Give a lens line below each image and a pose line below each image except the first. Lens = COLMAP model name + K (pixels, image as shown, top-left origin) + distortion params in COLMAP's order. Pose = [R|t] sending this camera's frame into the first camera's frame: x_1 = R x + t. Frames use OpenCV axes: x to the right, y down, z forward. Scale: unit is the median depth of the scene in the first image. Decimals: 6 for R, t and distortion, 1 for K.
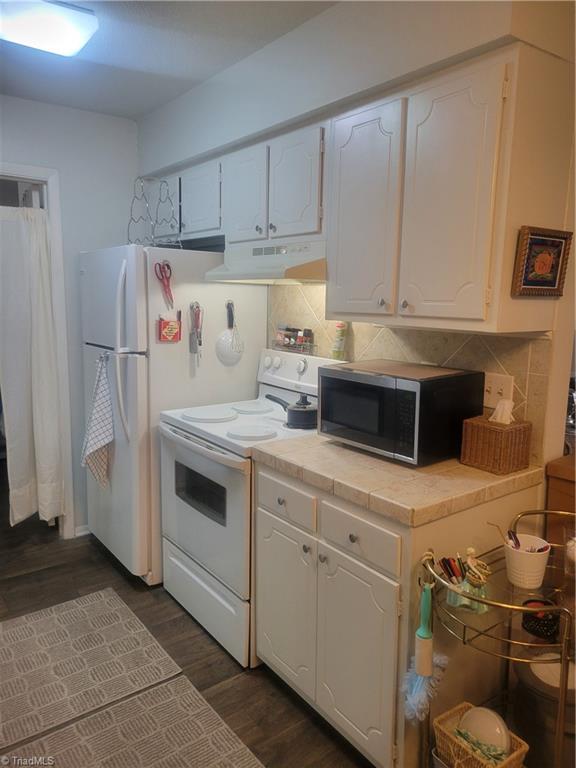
lens RADIAL K [[573.8, 0, 288.7], [0, 573.8, 384.9], [0, 0, 1]] dist [0.050863, -0.029174]
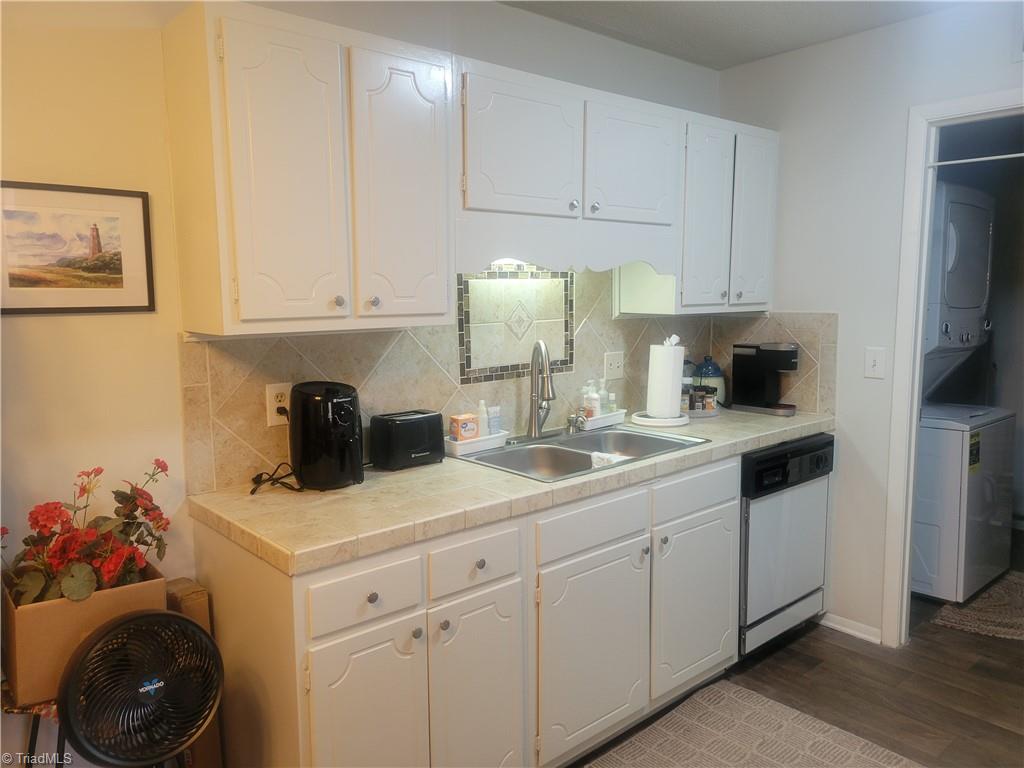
lens RADIAL K [[765.1, 0, 506.8], [0, 765.1, 381.2], [0, 0, 1]] dist [0.050863, -0.029174]
pose [[0.083062, 0.101443, -0.991368, 0.338529], [-0.150454, 0.984679, 0.088153, -0.044514], [0.985121, 0.141833, 0.097051, 0.383970]]
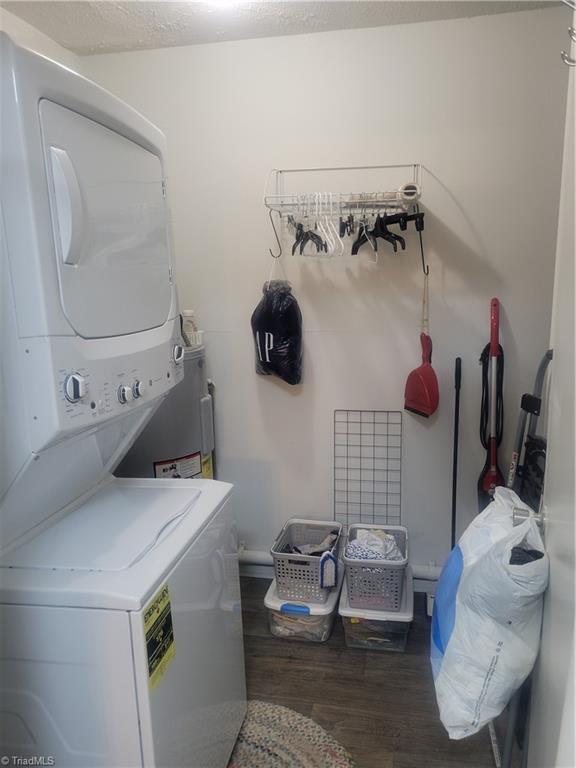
lens RADIAL K [[573.8, 0, 291.5], [0, 573.8, 380.5], [0, 0, 1]] dist [0.050863, -0.029174]
pose [[0.669051, 0.101911, -0.736196, -0.489821], [-0.084159, 0.994571, 0.061195, -0.178043], [0.738436, 0.021015, 0.673996, 1.067680]]
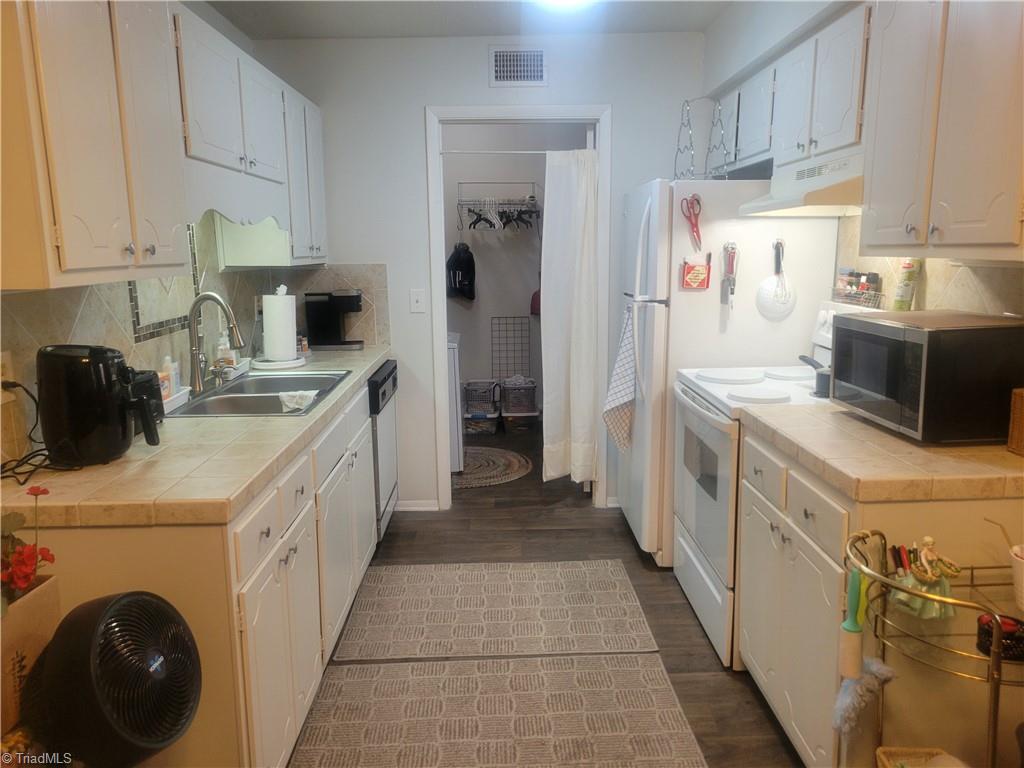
lens RADIAL K [[765.1, 0, 514.3], [0, 765.1, 382.4], [0, 0, 1]] dist [0.050863, -0.029174]
pose [[0.815902, 0.074696, -0.573344, 0.259857], [-0.066170, 0.997168, 0.035747, 0.043682], [0.574391, 0.008772, 0.818534, -0.102811]]
